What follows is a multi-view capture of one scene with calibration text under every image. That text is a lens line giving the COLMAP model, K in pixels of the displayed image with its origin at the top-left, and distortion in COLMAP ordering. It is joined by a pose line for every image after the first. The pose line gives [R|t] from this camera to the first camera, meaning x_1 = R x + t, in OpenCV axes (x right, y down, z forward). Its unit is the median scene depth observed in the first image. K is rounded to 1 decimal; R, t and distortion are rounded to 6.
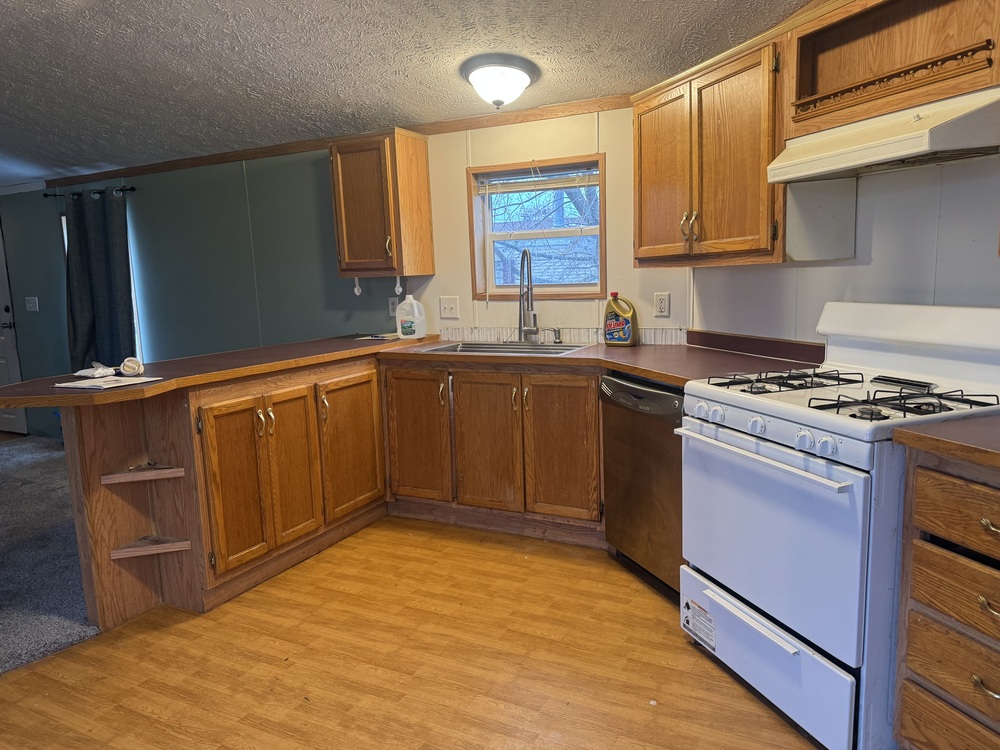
lens RADIAL K [[700.8, 0, 501.1], [0, 700.8, 373.2], [0, 0, 1]] dist [-0.010569, -0.003439]
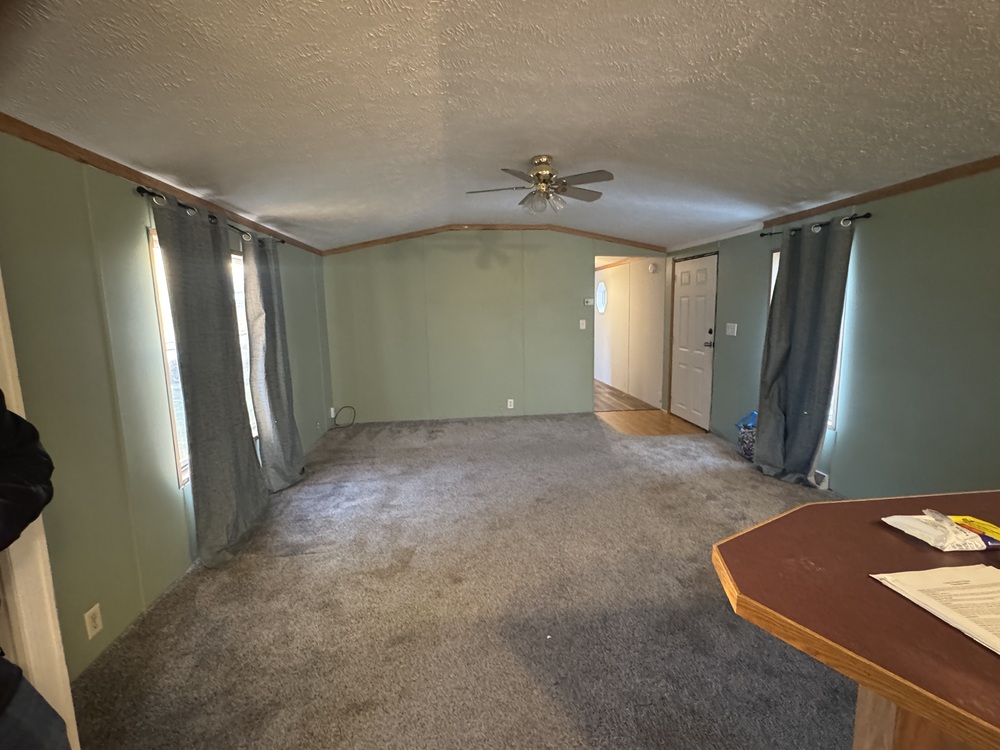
lens RADIAL K [[464.1, 0, 501.0], [0, 464.1, 374.8], [0, 0, 1]] dist [-0.000747, 0.000049]
pose [[0.537419, 0.143801, -0.830965, -0.233061], [-0.123816, 0.988131, 0.090922, -0.050274], [0.834177, 0.054024, 0.548845, 0.258941]]
